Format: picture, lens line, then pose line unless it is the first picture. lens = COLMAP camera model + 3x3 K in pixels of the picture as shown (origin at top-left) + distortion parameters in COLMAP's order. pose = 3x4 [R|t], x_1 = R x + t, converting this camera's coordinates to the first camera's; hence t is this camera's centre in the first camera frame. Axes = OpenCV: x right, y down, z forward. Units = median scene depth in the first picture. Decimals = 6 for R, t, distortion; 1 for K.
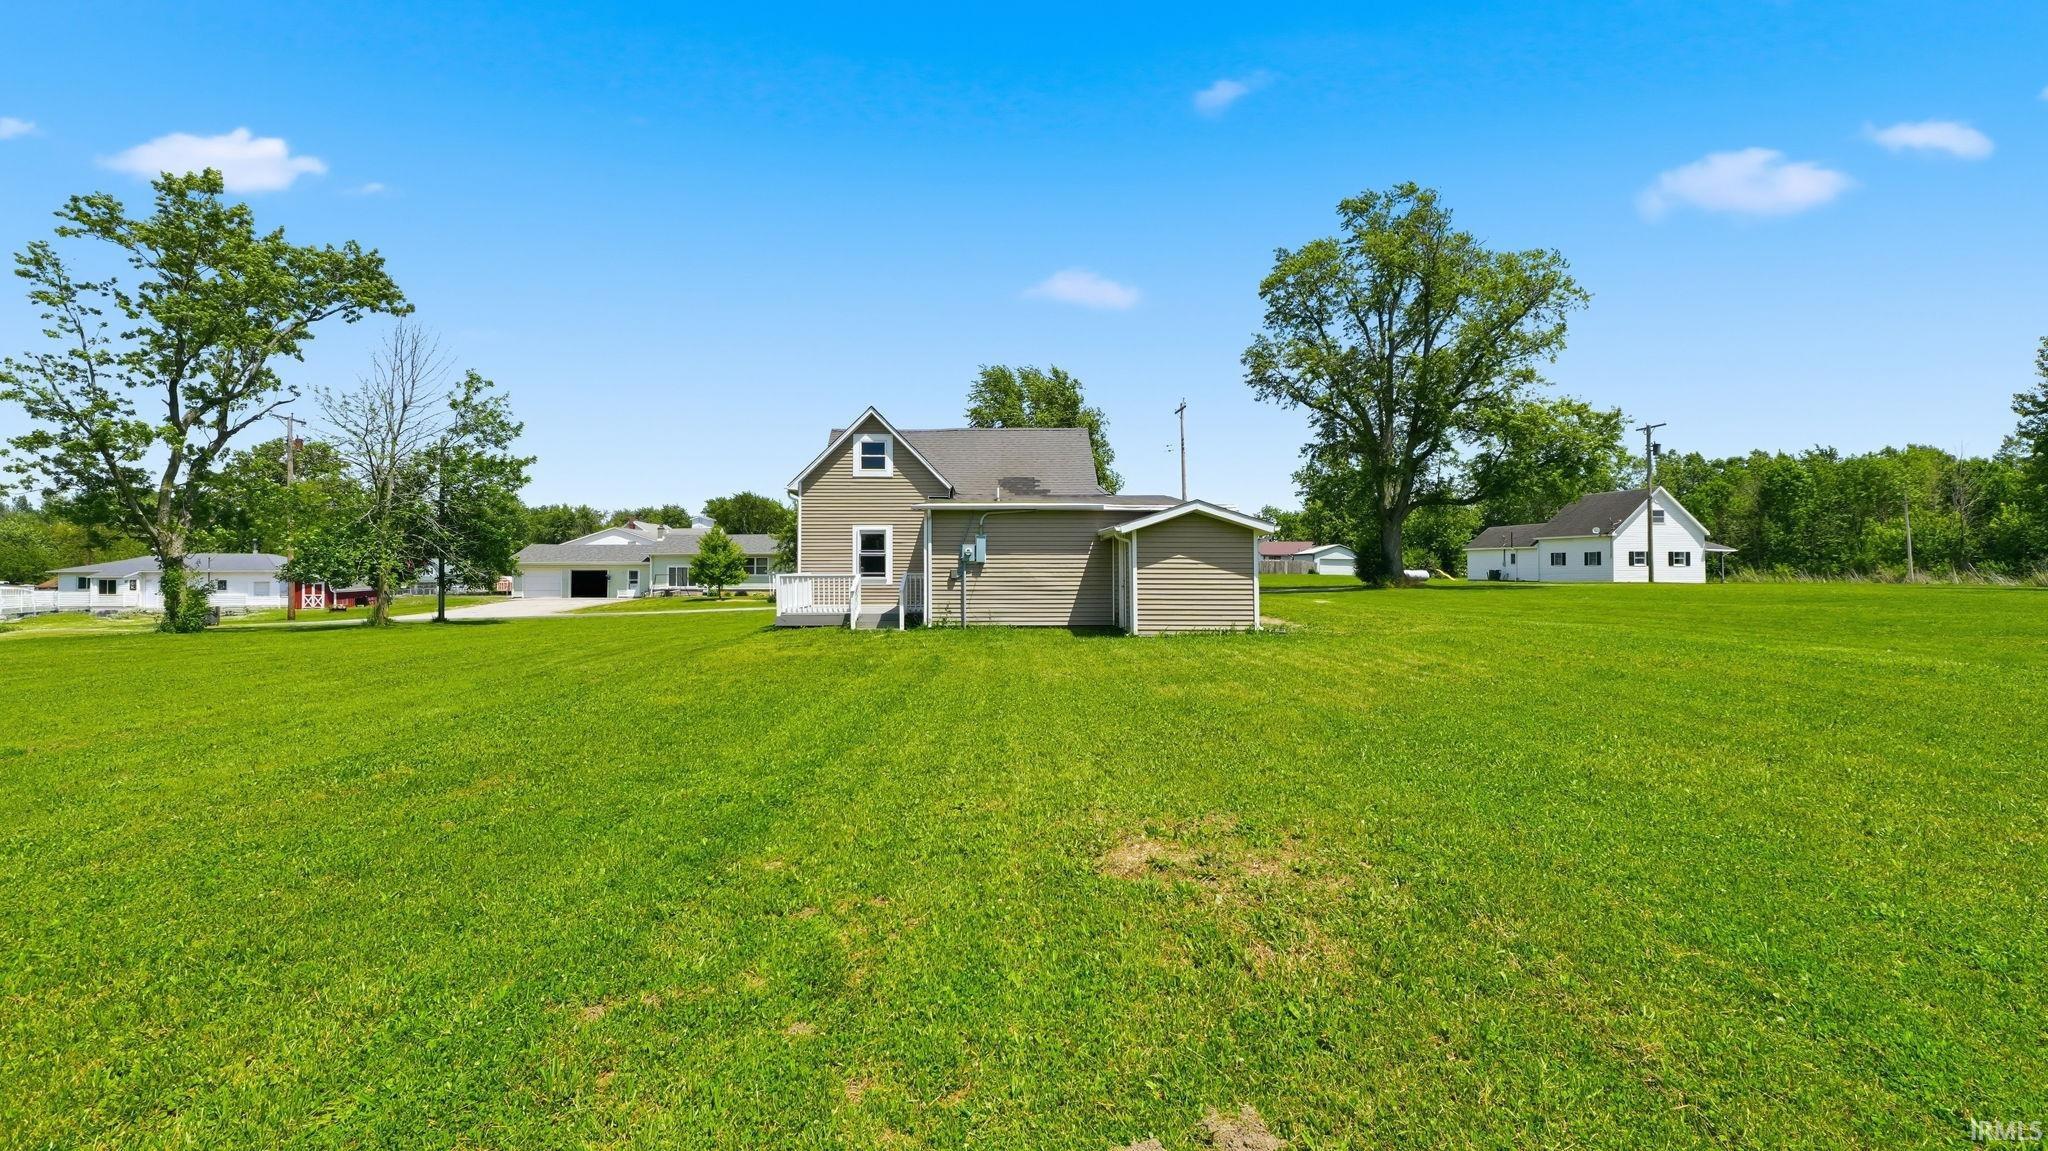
lens RADIAL K [[868.0, 0, 1025.0], [0, 868.0, 546.3], [0, 0, 1]] dist [-0.000759, 0.000151]
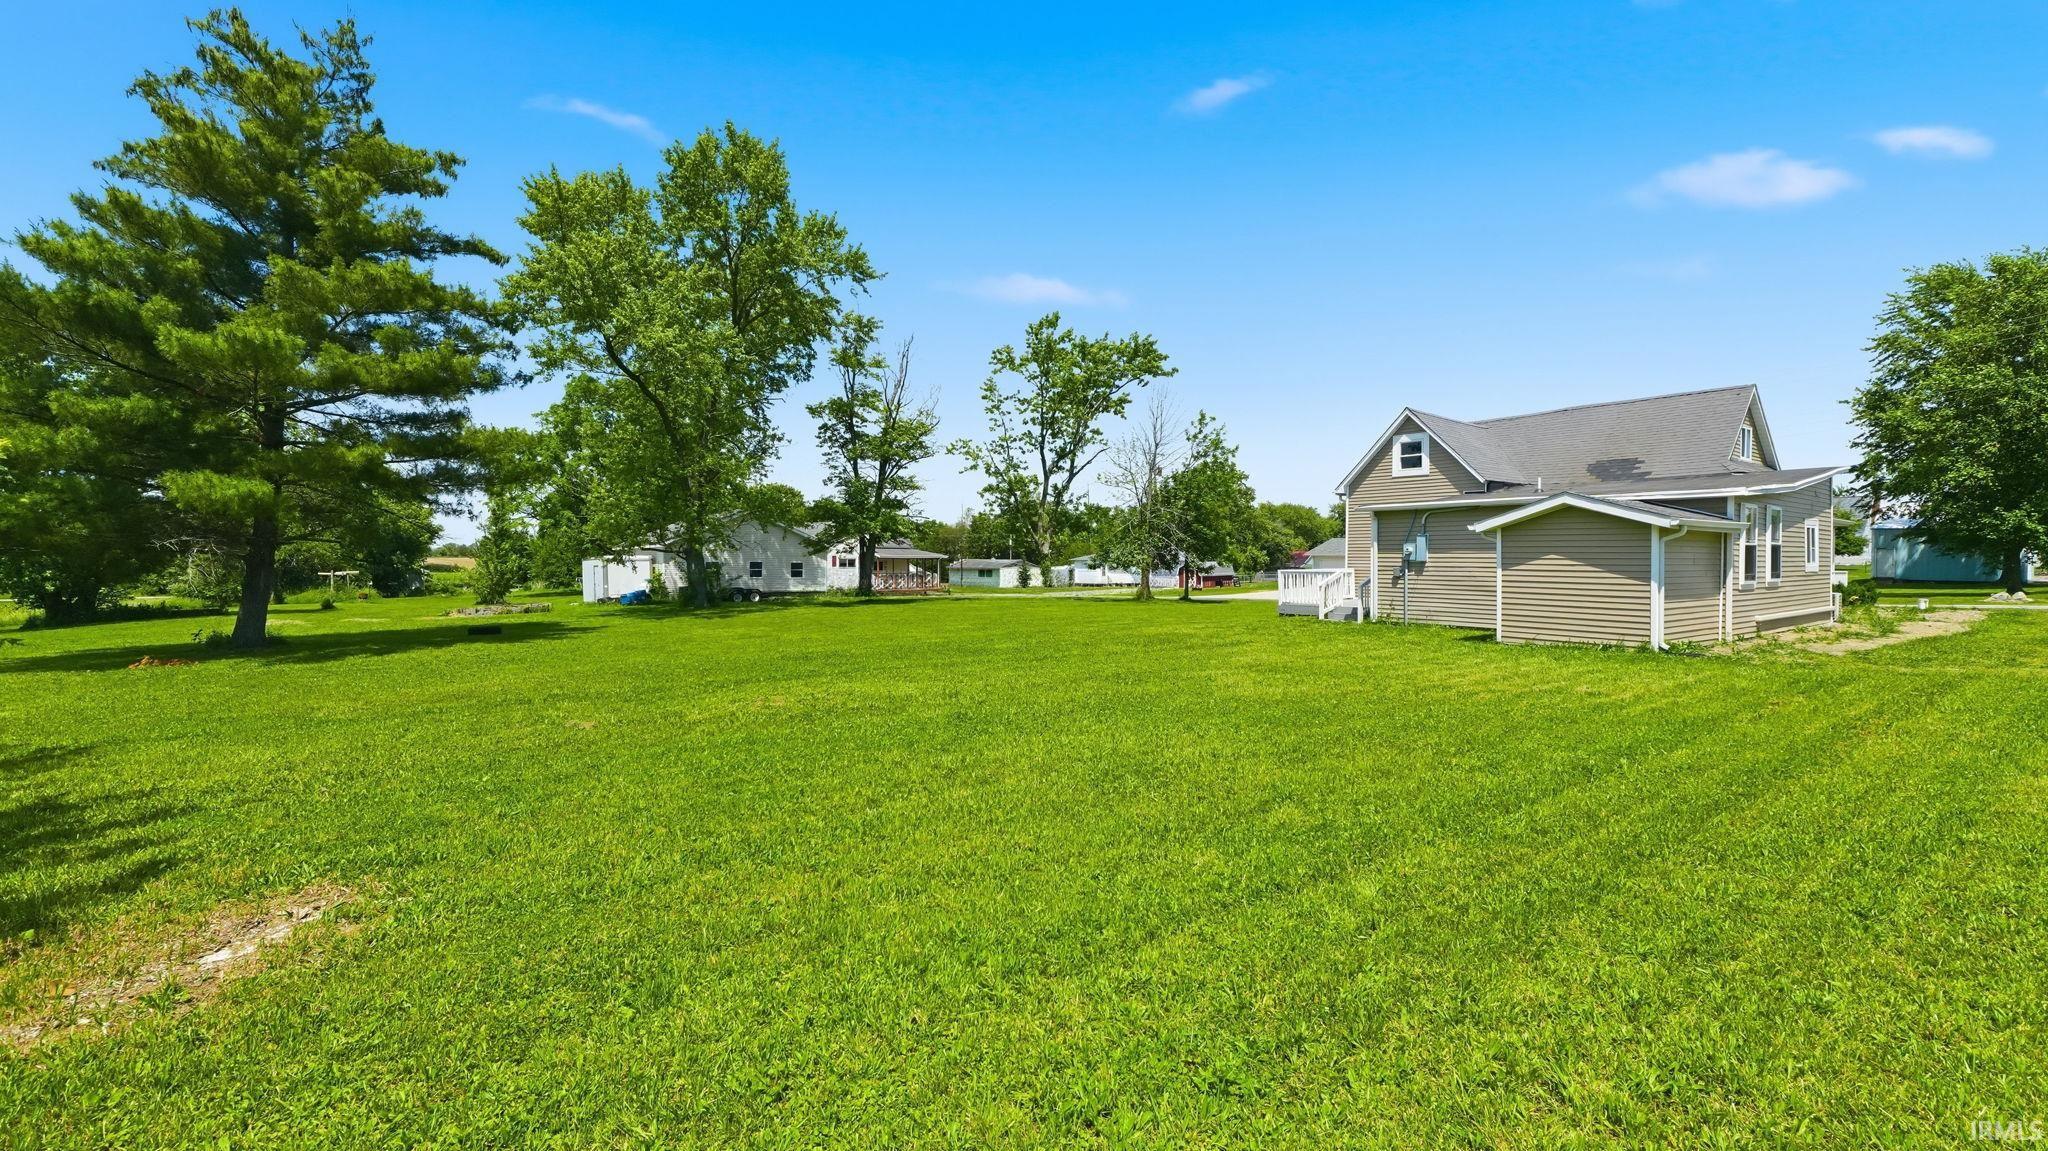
lens RADIAL K [[868.0, 0, 1025.0], [0, 868.0, 546.3], [0, 0, 1]] dist [-0.000759, 0.000151]
pose [[0.565003, -0.007558, -0.825054, 0.296915], [0.018197, 0.999829, 0.003302, -0.005919], [0.824888, -0.016879, 0.565044, 0.030049]]
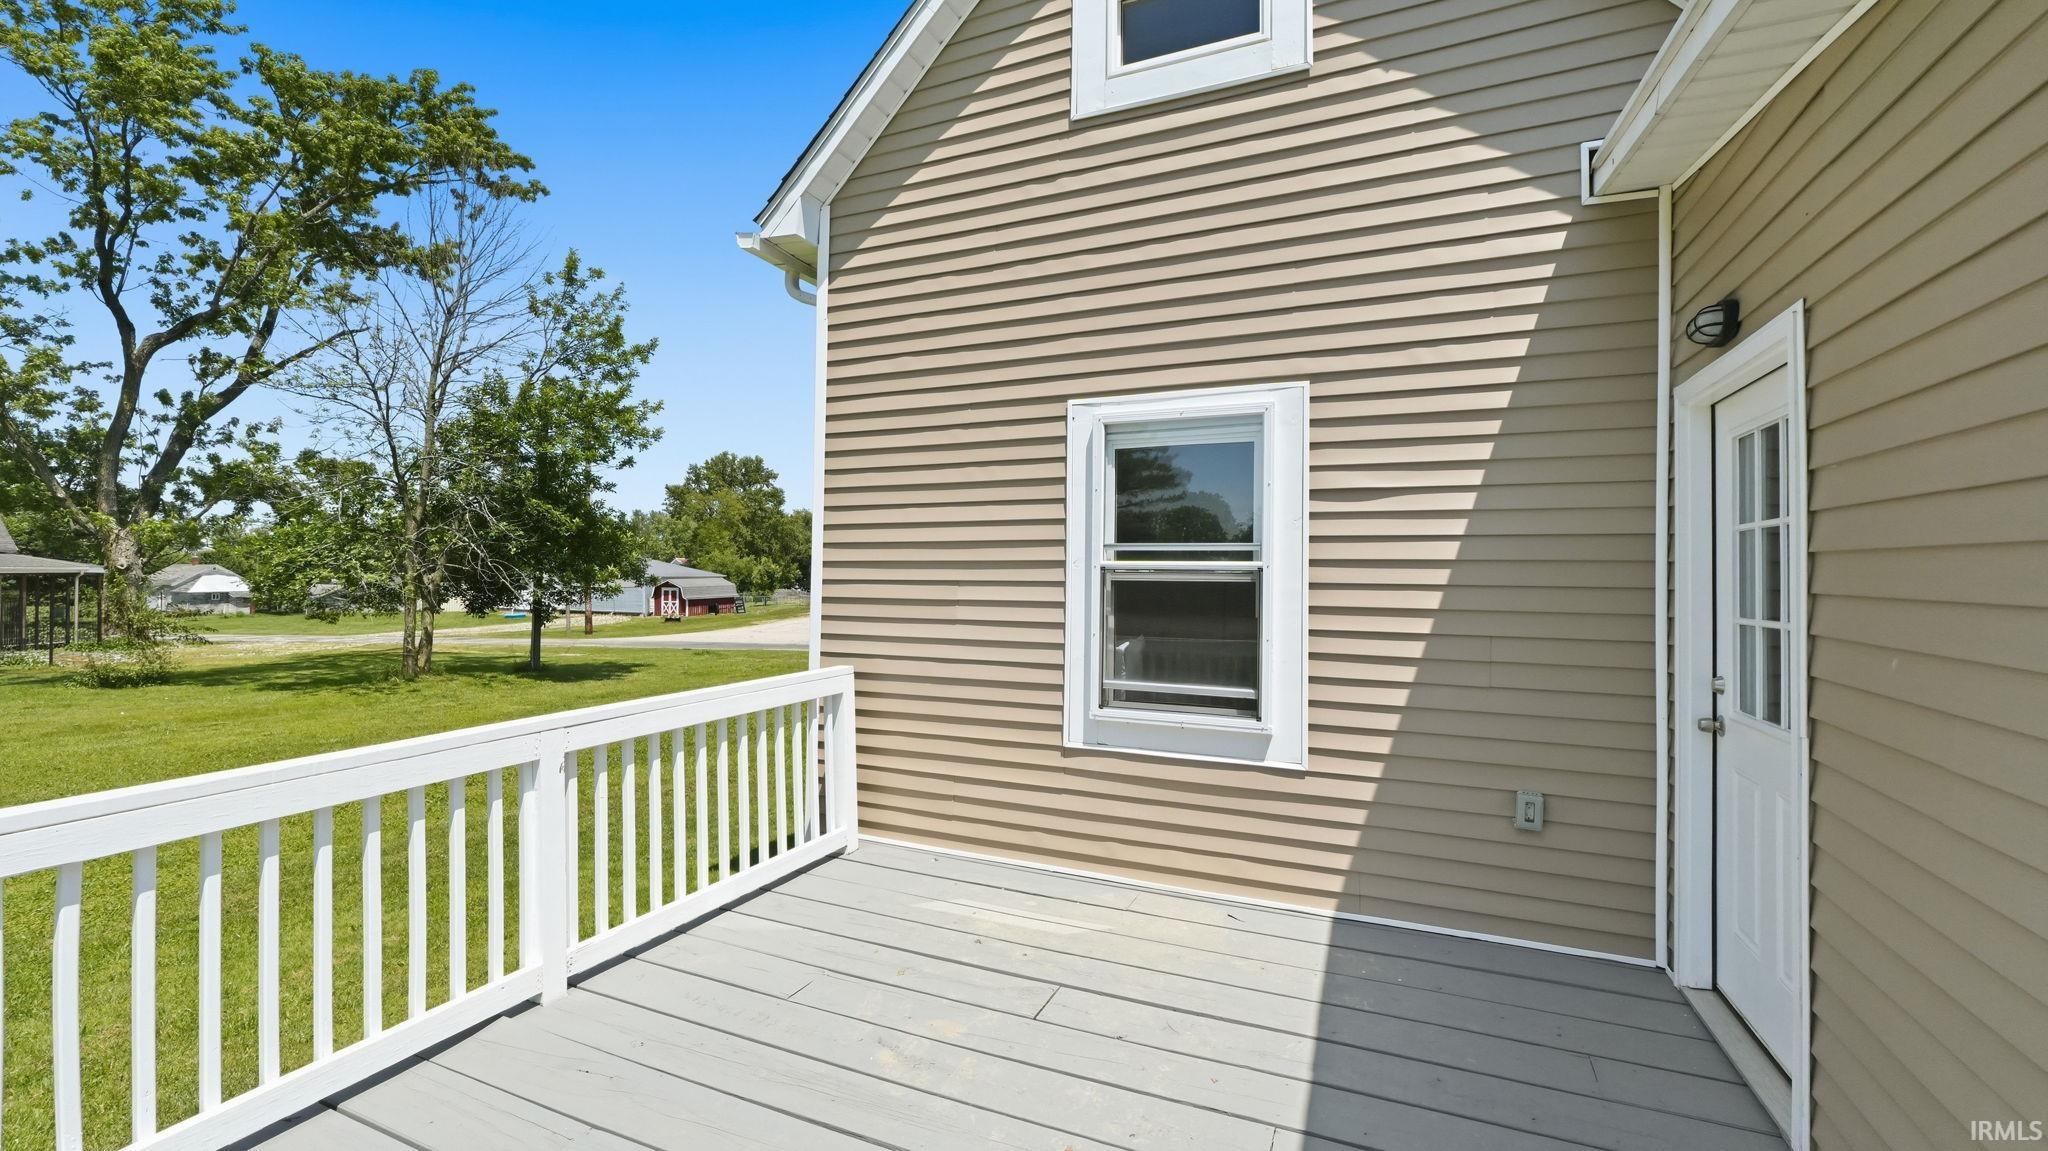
lens RADIAL K [[852.8, 0, 1024.0], [0, 852.8, 575.5], [0, 0, 1]] dist [-0.000207, -0.000559]
pose [[0.896262, 0.009139, -0.443430, -0.093830], [0.003648, 0.999602, 0.027975, 0.003942], [0.443509, -0.026691, 0.895872, 0.603587]]
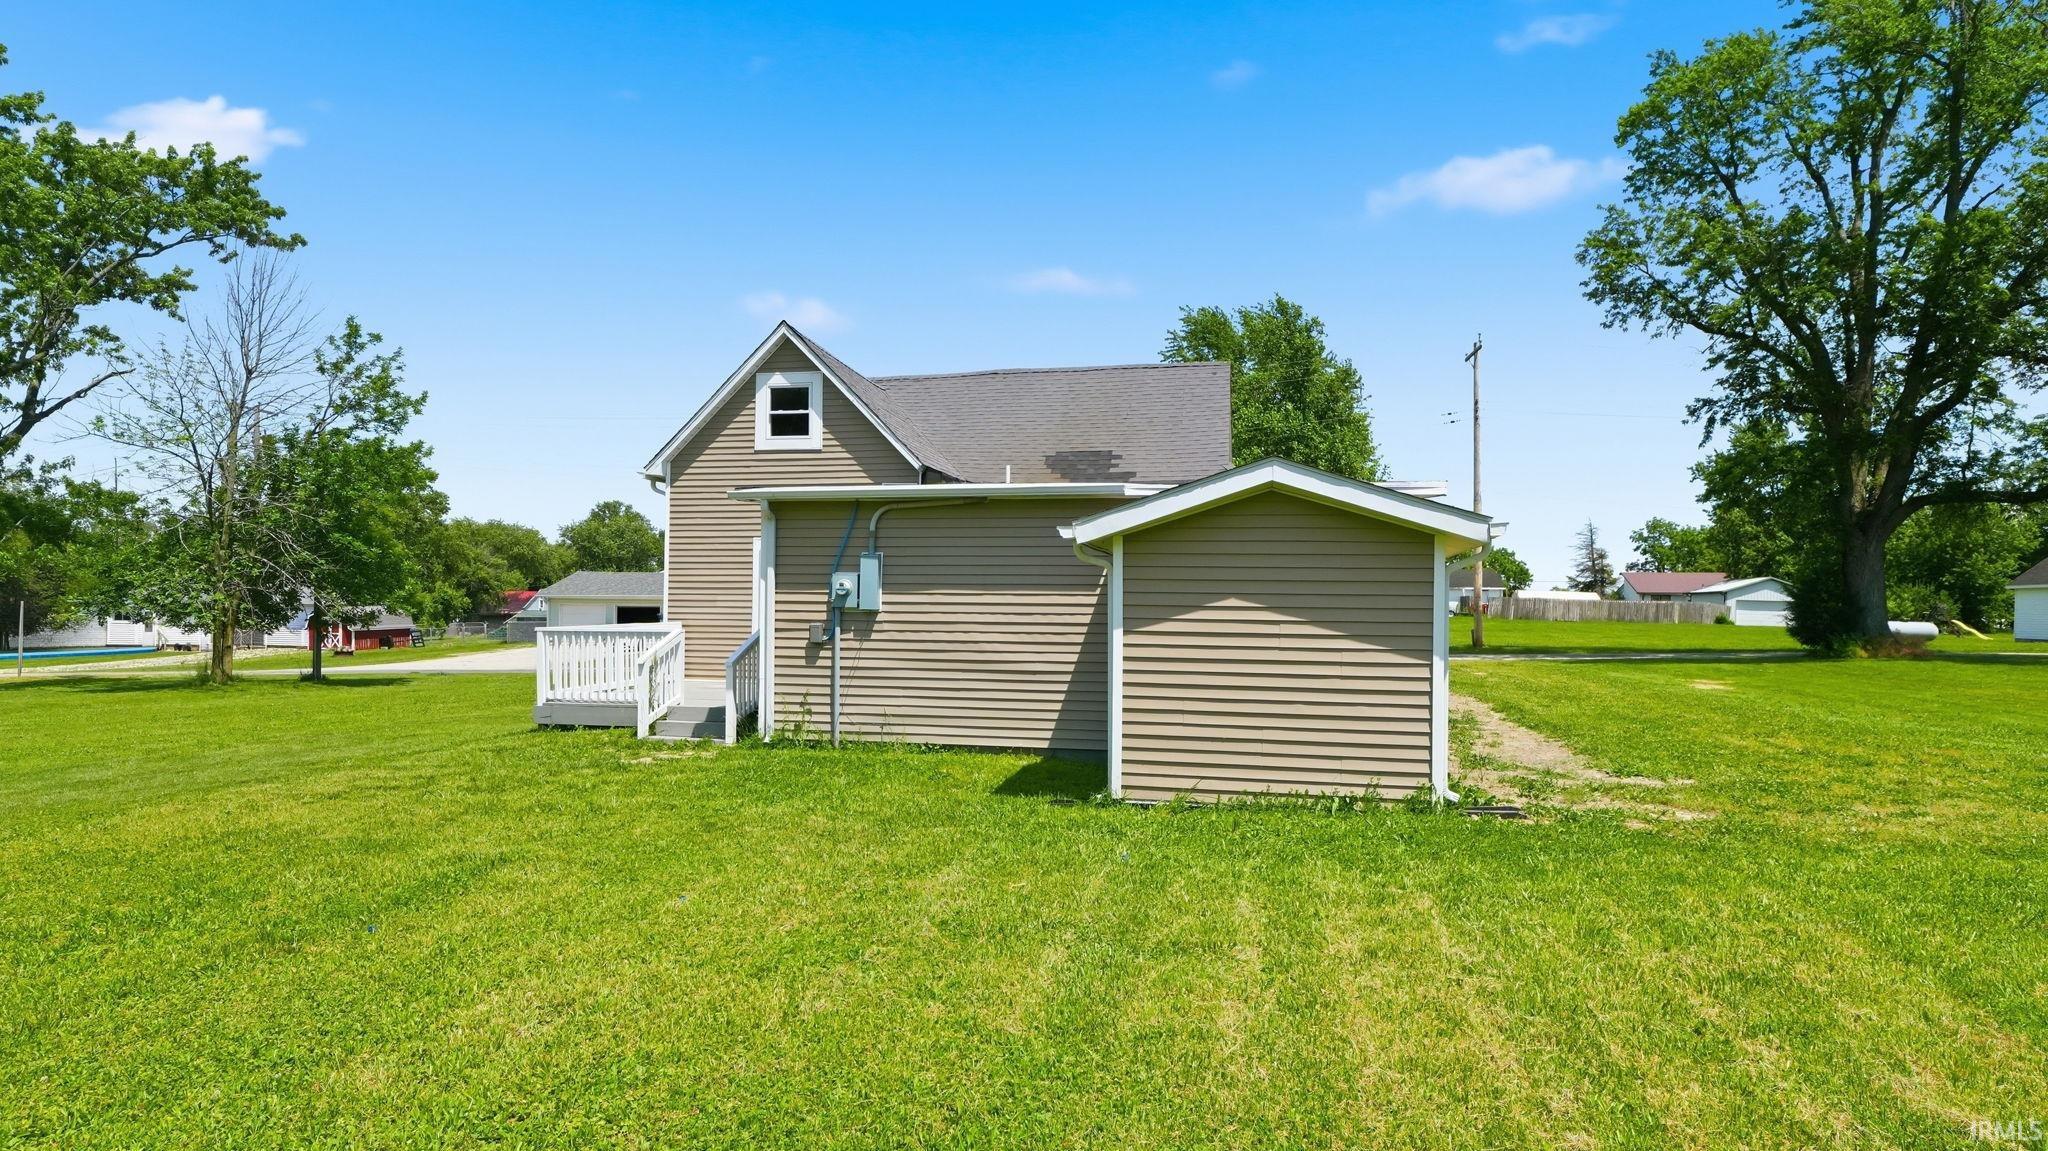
lens RADIAL K [[1138.9, 0, 1025.2], [0, 1138.9, 619.9], [0, 0, 1]] dist [-0.001834, -0.002015]
pose [[0.971763, 0.013806, -0.235555, 0.102604], [-0.004989, 0.999266, 0.037986, -0.000165], [0.235907, -0.035738, 0.971118, 0.235868]]
